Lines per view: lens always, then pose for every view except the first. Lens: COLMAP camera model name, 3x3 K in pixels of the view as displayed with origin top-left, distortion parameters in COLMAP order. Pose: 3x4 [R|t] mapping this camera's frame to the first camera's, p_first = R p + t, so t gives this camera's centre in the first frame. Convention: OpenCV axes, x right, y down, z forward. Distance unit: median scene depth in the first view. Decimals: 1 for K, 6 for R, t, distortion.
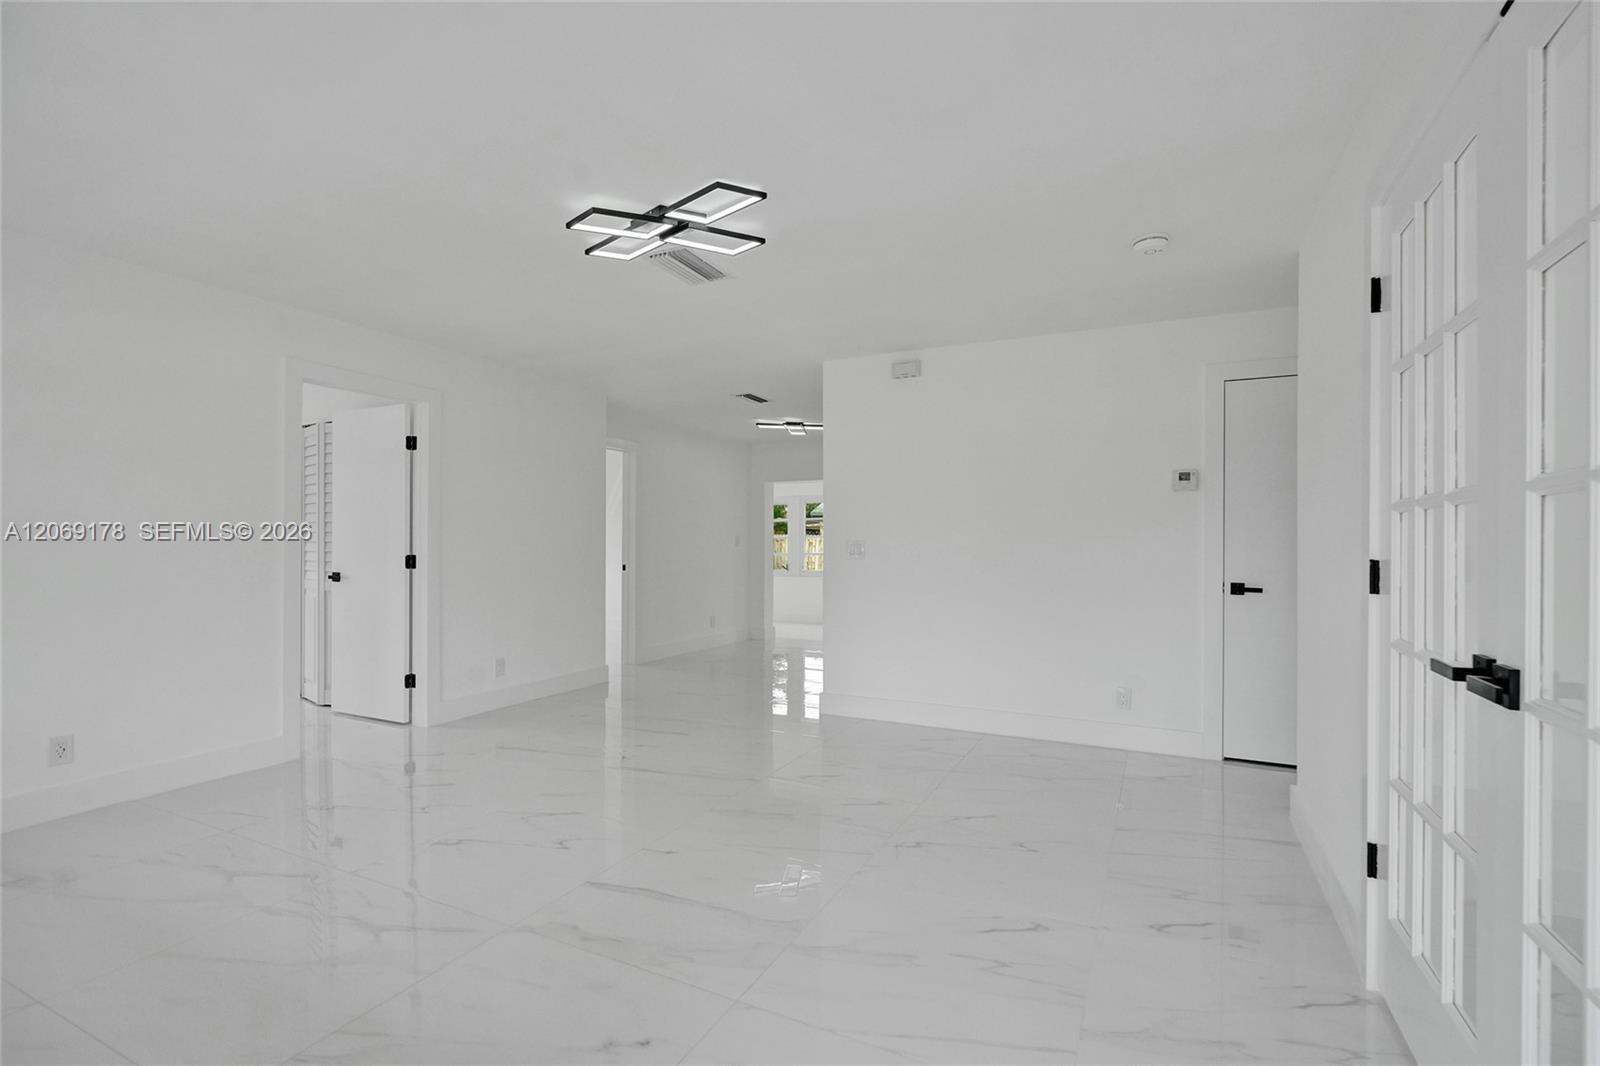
lens RADIAL K [[738.0, 0, 804.1], [0, 738.0, 542.5], [0, 0, 1]] dist [-0.008338, 0.005493]
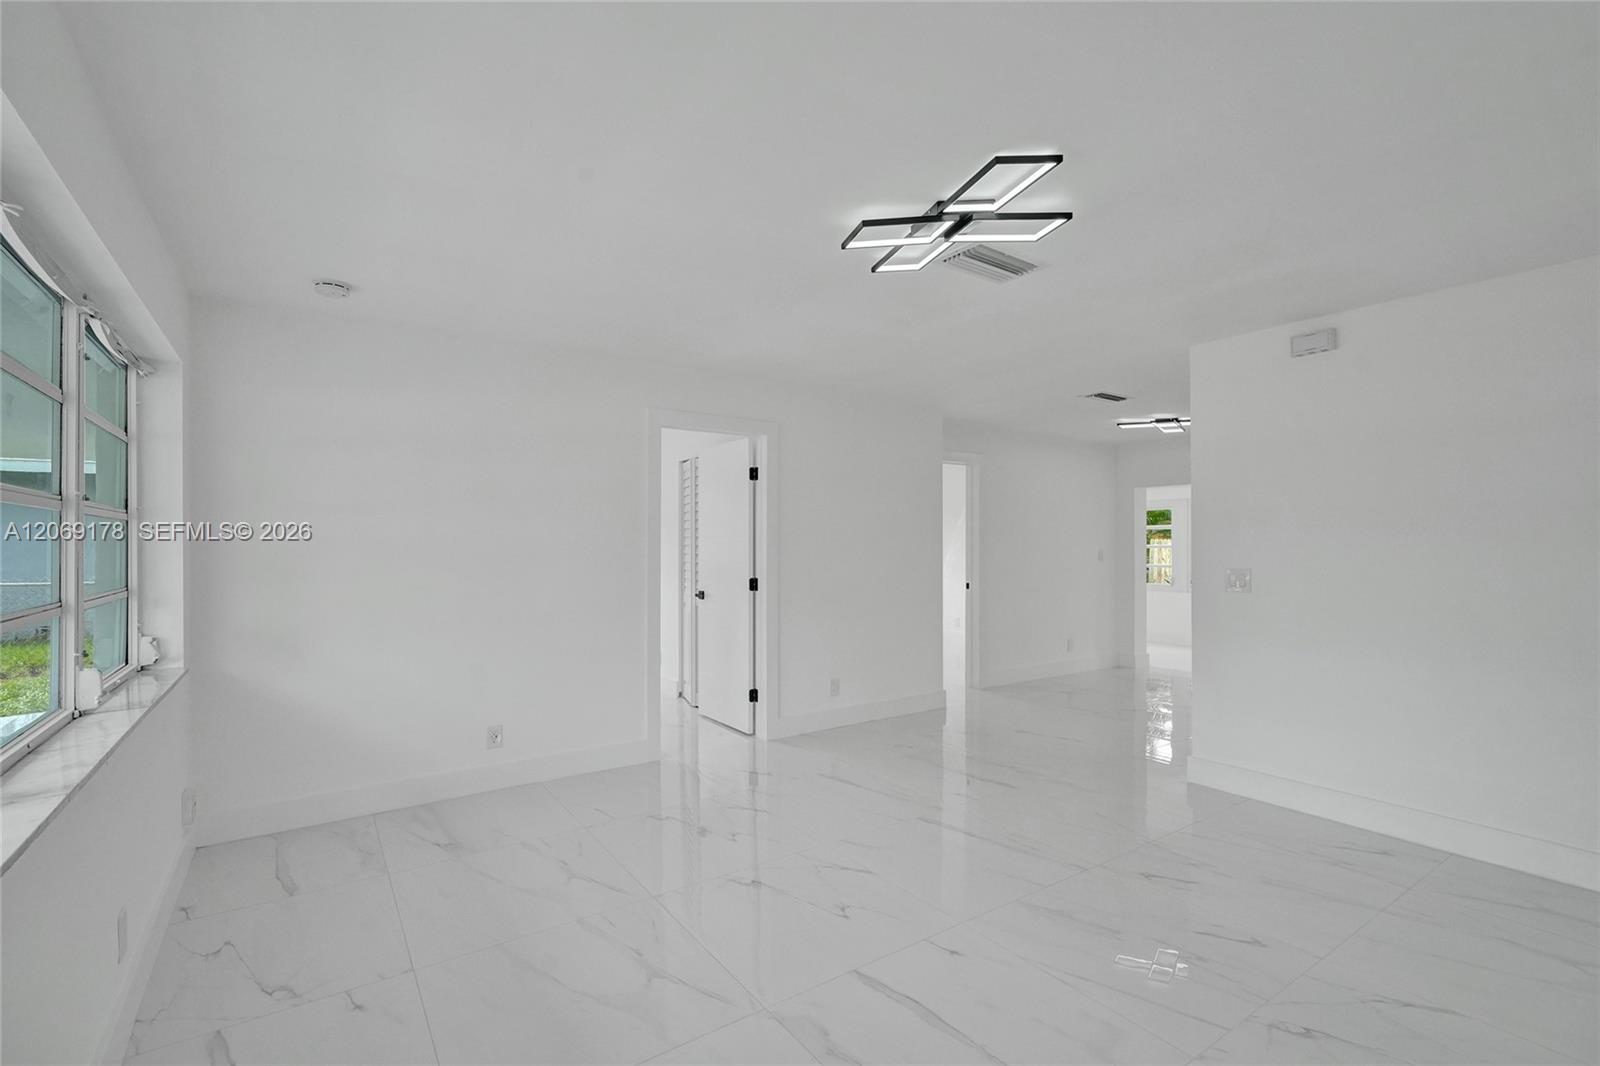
lens RADIAL K [[738.0, 0, 794.3], [0, 738.0, 541.7], [0, 0, 1]] dist [-0.008338, 0.005493]
pose [[0.873978, -0.006059, -0.485927, 0.040724], [0.003016, 0.999971, -0.007044, -0.028289], [0.485956, 0.004691, 0.873971, 0.088615]]
